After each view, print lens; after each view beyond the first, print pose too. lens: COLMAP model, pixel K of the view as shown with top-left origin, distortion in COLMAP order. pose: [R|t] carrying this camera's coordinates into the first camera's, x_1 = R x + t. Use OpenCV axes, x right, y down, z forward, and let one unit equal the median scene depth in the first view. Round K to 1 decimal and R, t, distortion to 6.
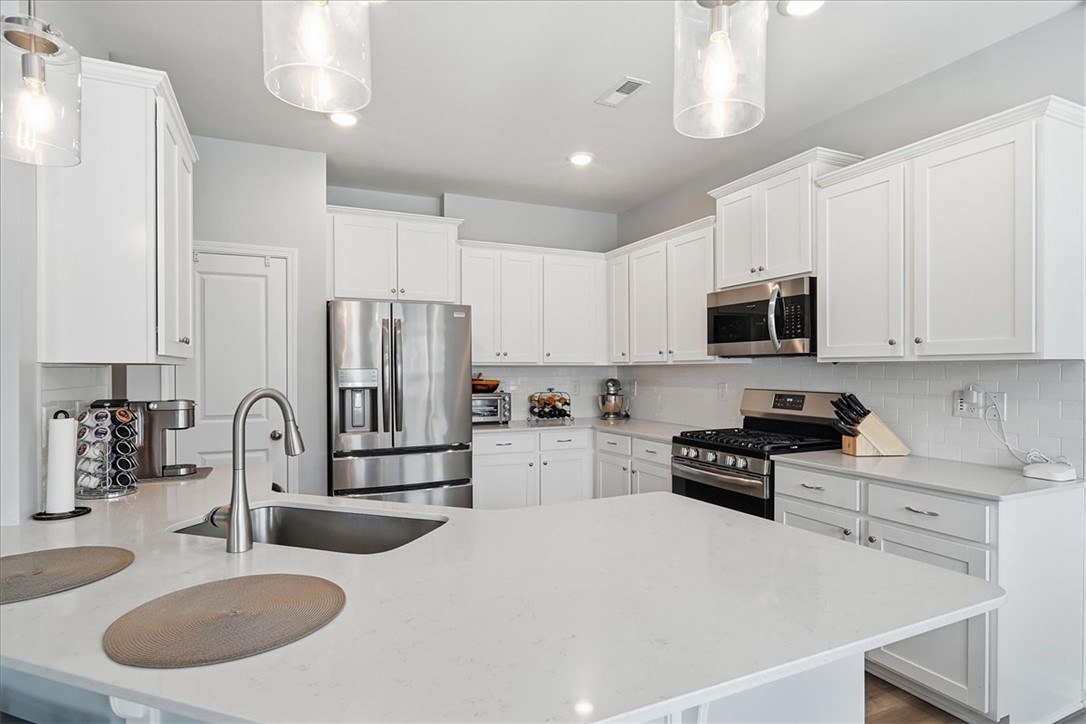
lens RADIAL K [[594.3, 0, 540.9], [0, 594.3, 368.9], [0, 0, 1]] dist [0.007665, -0.000205]
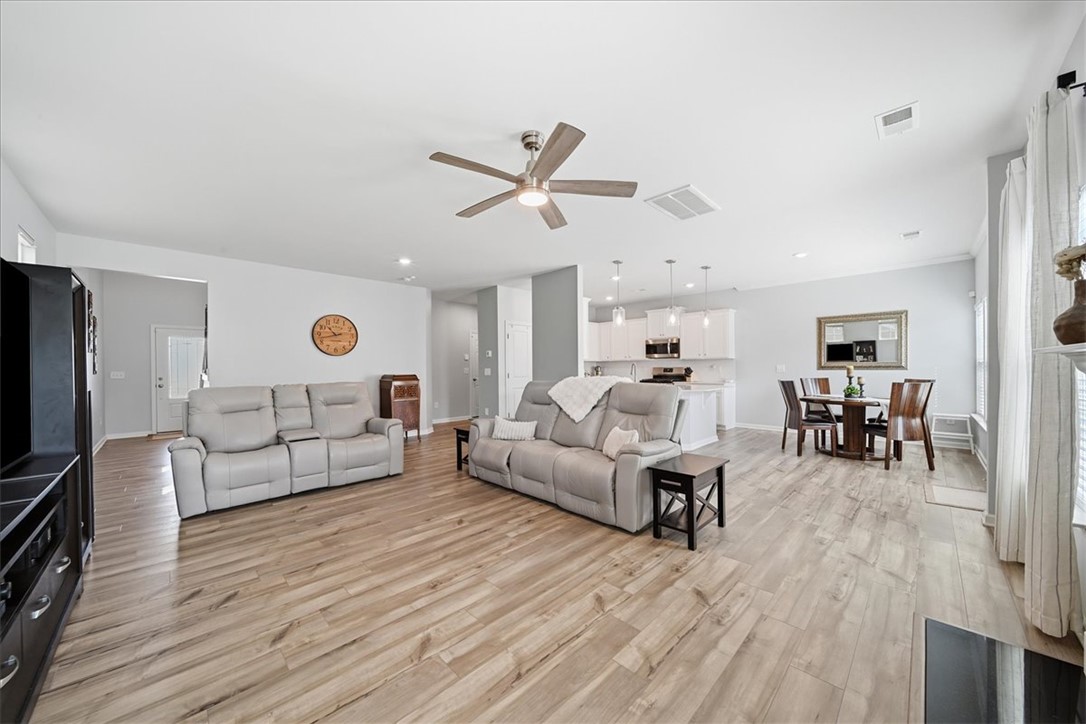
lens RADIAL K [[381.9, 0, 543.8], [0, 381.9, 368.8], [0, 0, 1]] dist [-0.009614, -0.000314]
pose [[0.940281, -0.010634, 0.340232, -1.080722], [0.009479, 0.999942, 0.005058, 0.024393], [-0.340266, -0.001531, 0.940328, -0.938146]]
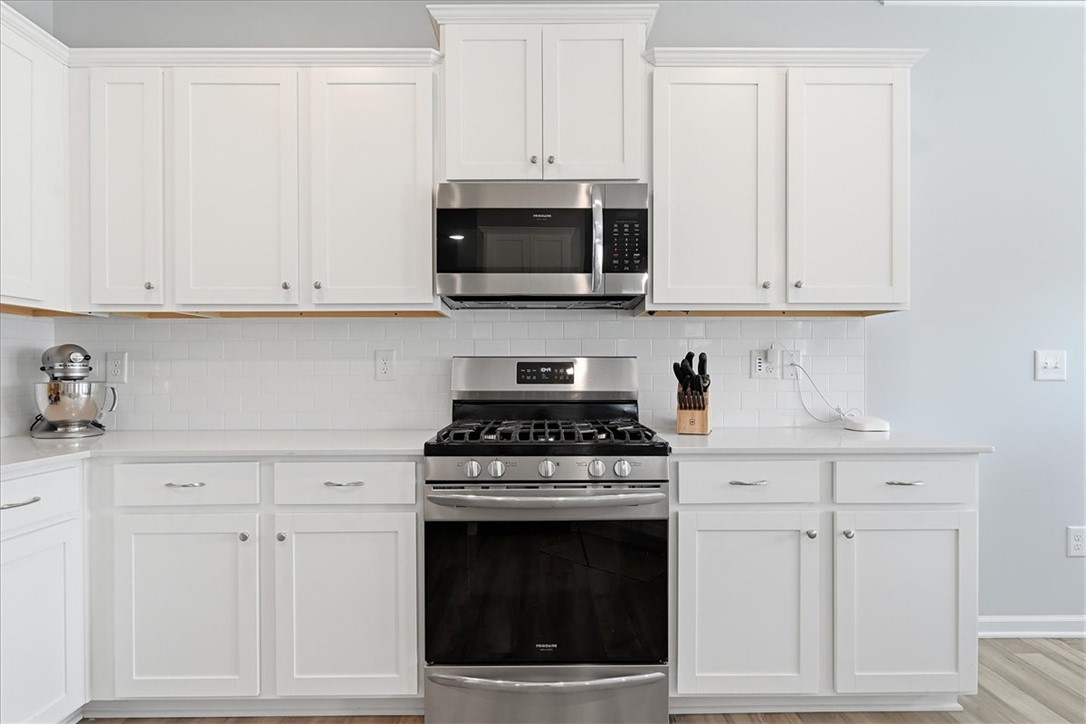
lens RADIAL K [[527.7, 0, 545.8], [0, 527.7, 378.1], [0, 0, 1]] dist [0.002592, 0.002936]
pose [[0.412864, -0.009881, 0.910739, -0.136694], [0.000409, 0.999943, 0.010663, 0.053067], [-0.910793, -0.004030, 0.412845, 0.716742]]
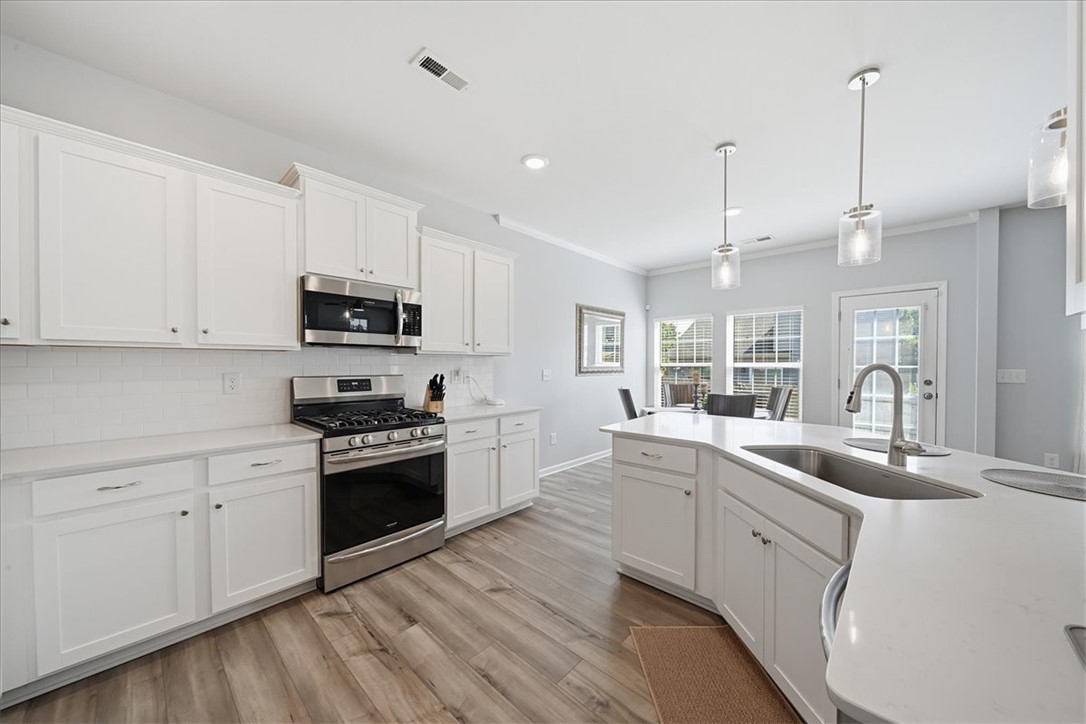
lens RADIAL K [[383.2, 0, 537.4], [0, 383.2, 368.2], [0, 0, 1]] dist [-0.004896, -0.000239]
pose [[-0.379109, -0.008877, 0.925309, -0.420515], [-0.002043, 0.999960, 0.008757, 0.012846], [-0.925350, 0.001430, -0.379112, 0.914490]]
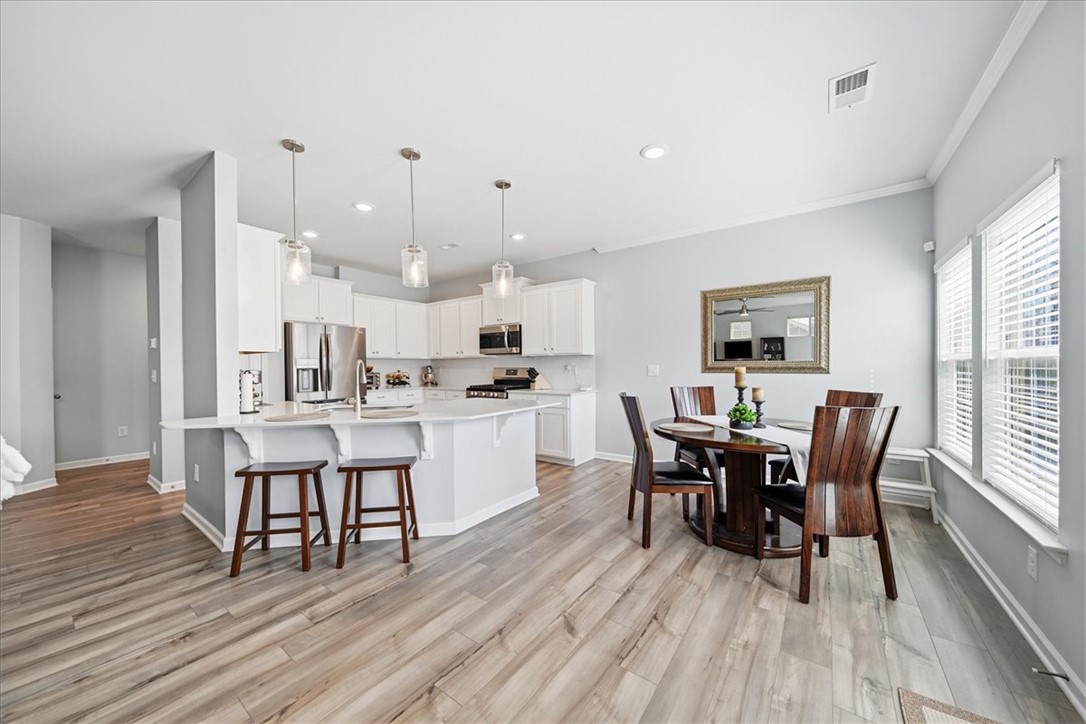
lens RADIAL K [[383.2, 0, 548.2], [0, 383.2, 366.8], [0, 0, 1]] dist [-0.004896, -0.000239]
pose [[0.871446, -0.006564, 0.490448, -0.236790], [0.005662, 0.999978, 0.003323, 0.026189], [-0.490460, -0.000119, 0.871464, -0.475947]]
